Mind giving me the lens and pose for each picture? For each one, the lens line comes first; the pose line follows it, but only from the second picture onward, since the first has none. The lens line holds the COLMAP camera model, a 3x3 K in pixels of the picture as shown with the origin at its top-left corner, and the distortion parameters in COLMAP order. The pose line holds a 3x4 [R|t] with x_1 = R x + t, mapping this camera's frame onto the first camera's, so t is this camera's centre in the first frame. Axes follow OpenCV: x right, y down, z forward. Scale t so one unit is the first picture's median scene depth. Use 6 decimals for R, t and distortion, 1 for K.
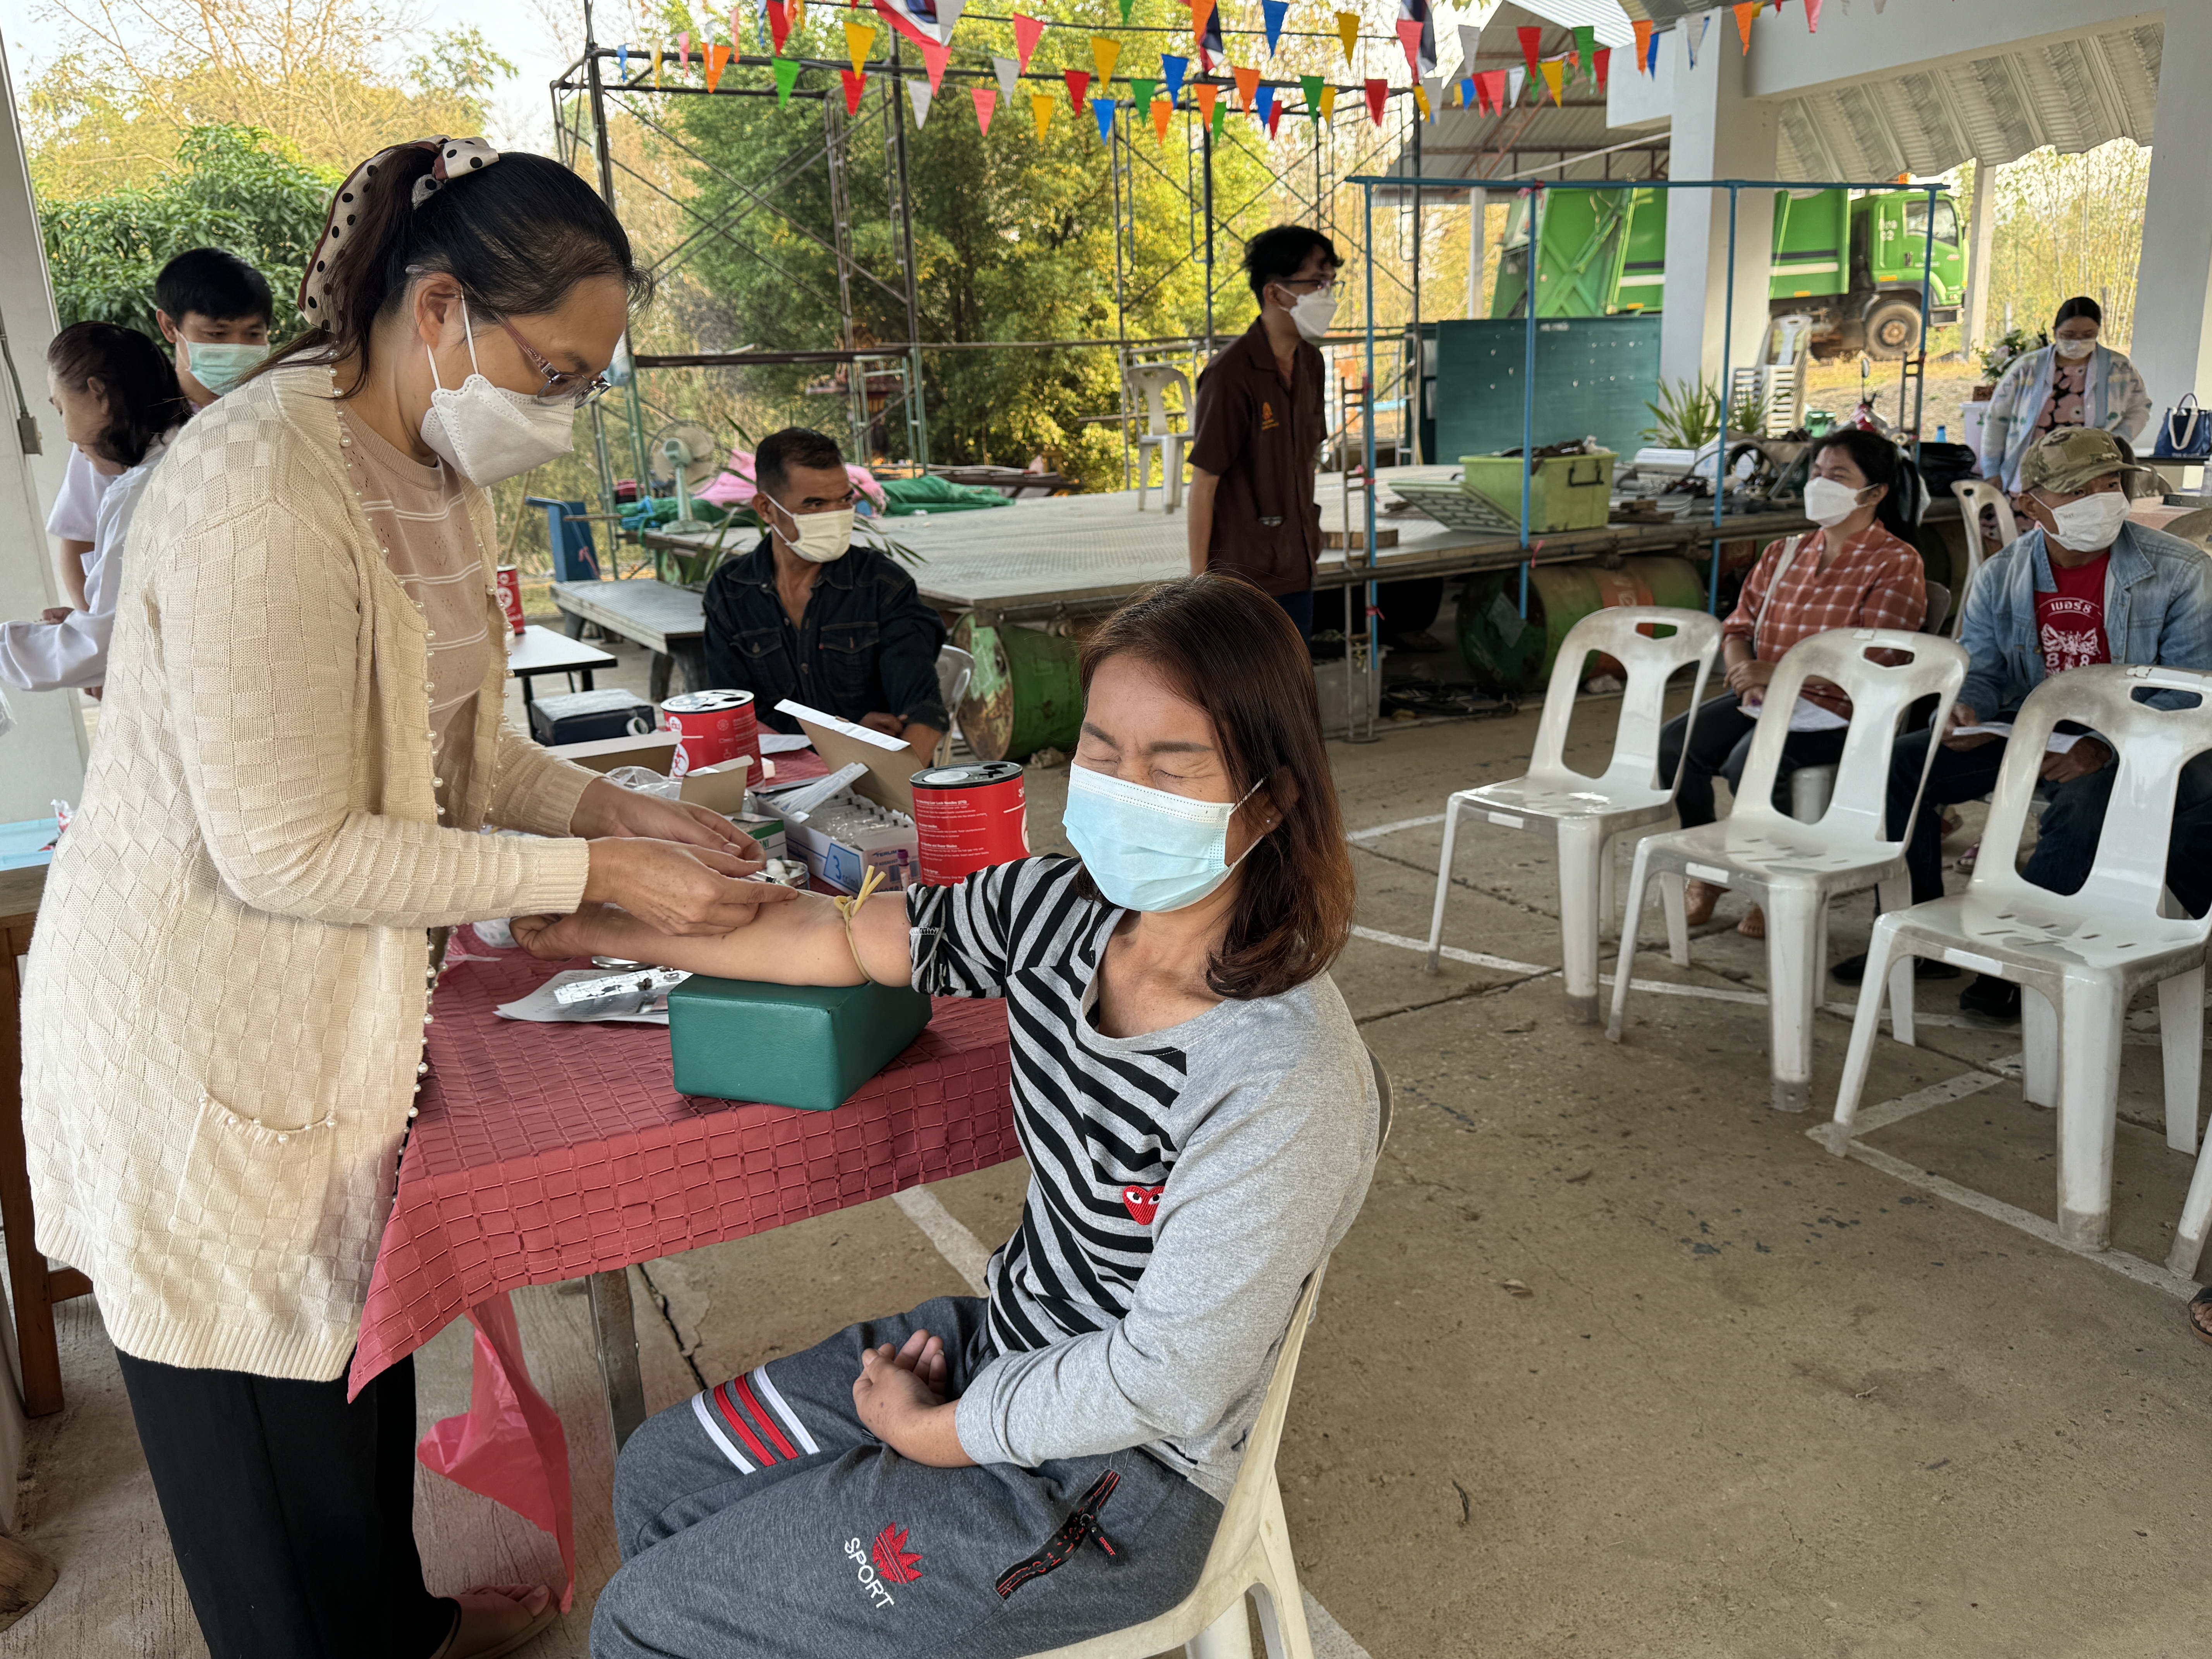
lens RADIAL K [[1660.1, 0, 1106.0], [0, 1660.1, 772.4], [0, 0, 1]] dist [0.035080, -0.077947]
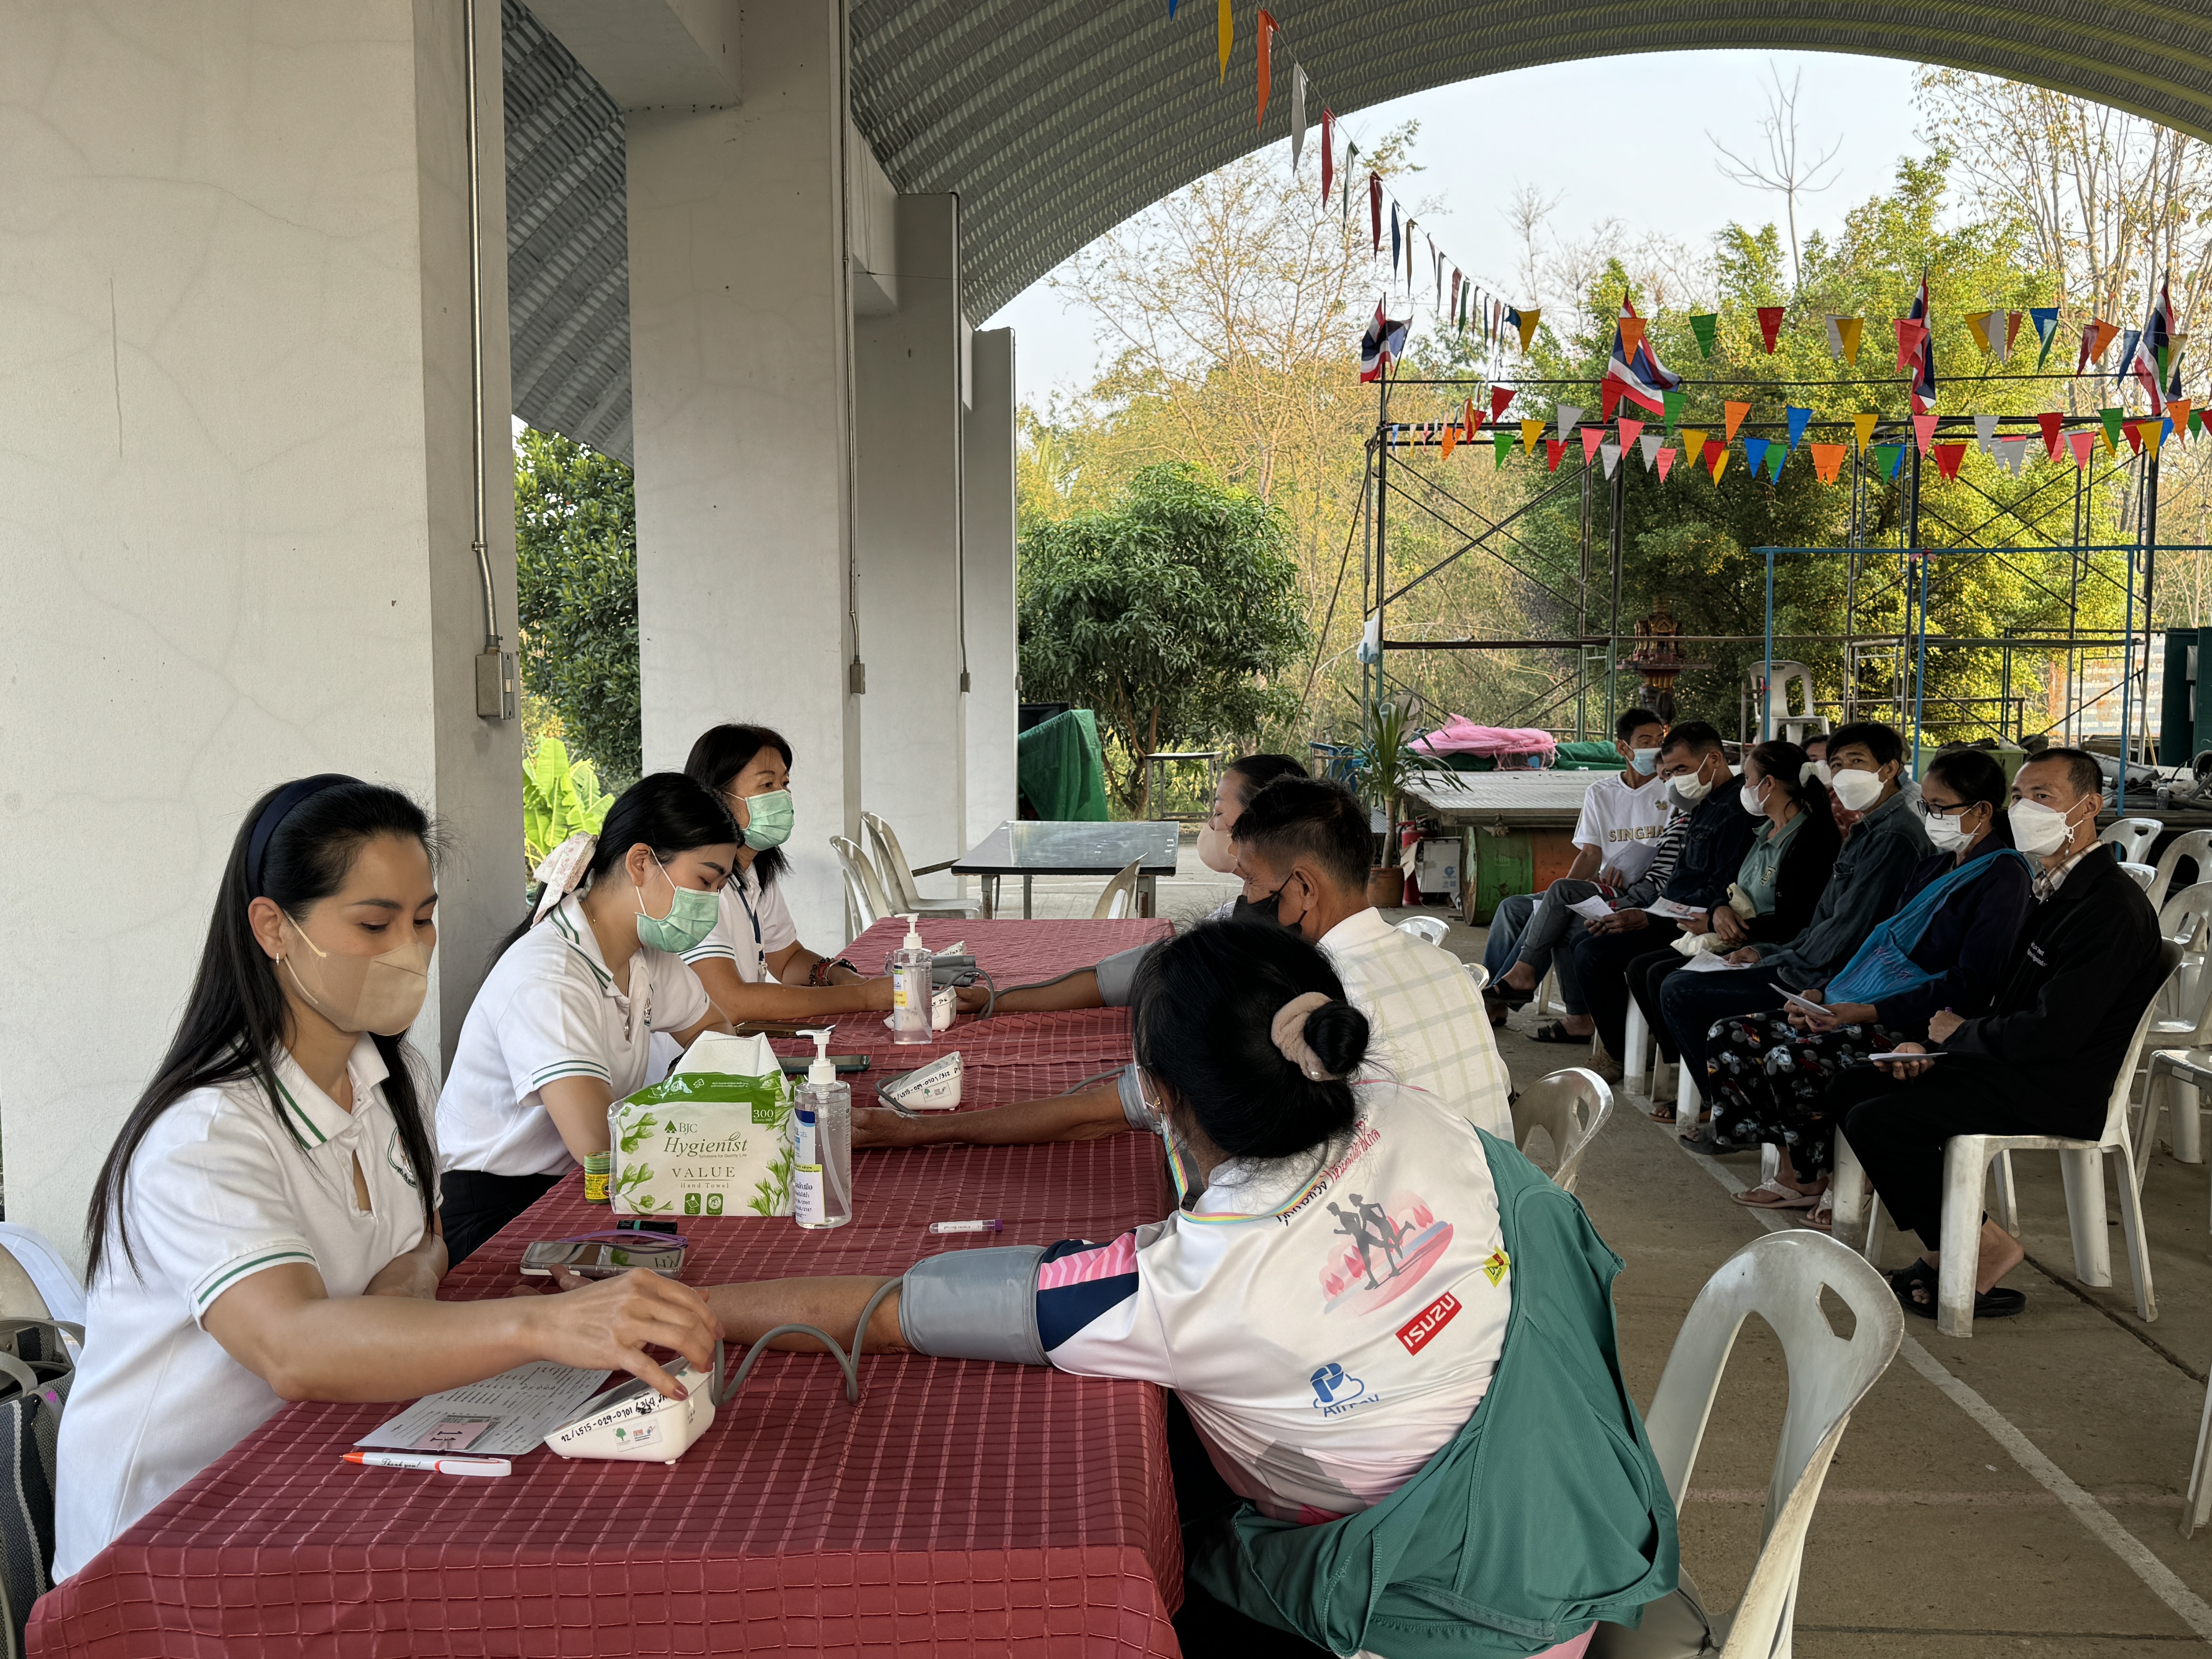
lens RADIAL K [[1924.6, 0, 1106.0], [0, 1924.6, 829.5], [0, 0, 1]] dist [0.002491, -0.002470]
pose [[0.851244, 0.086052, -0.517667, 0.247923], [-0.153126, 0.984264, -0.088183, 0.052761], [0.501933, 0.154334, 0.851026, -0.300198]]
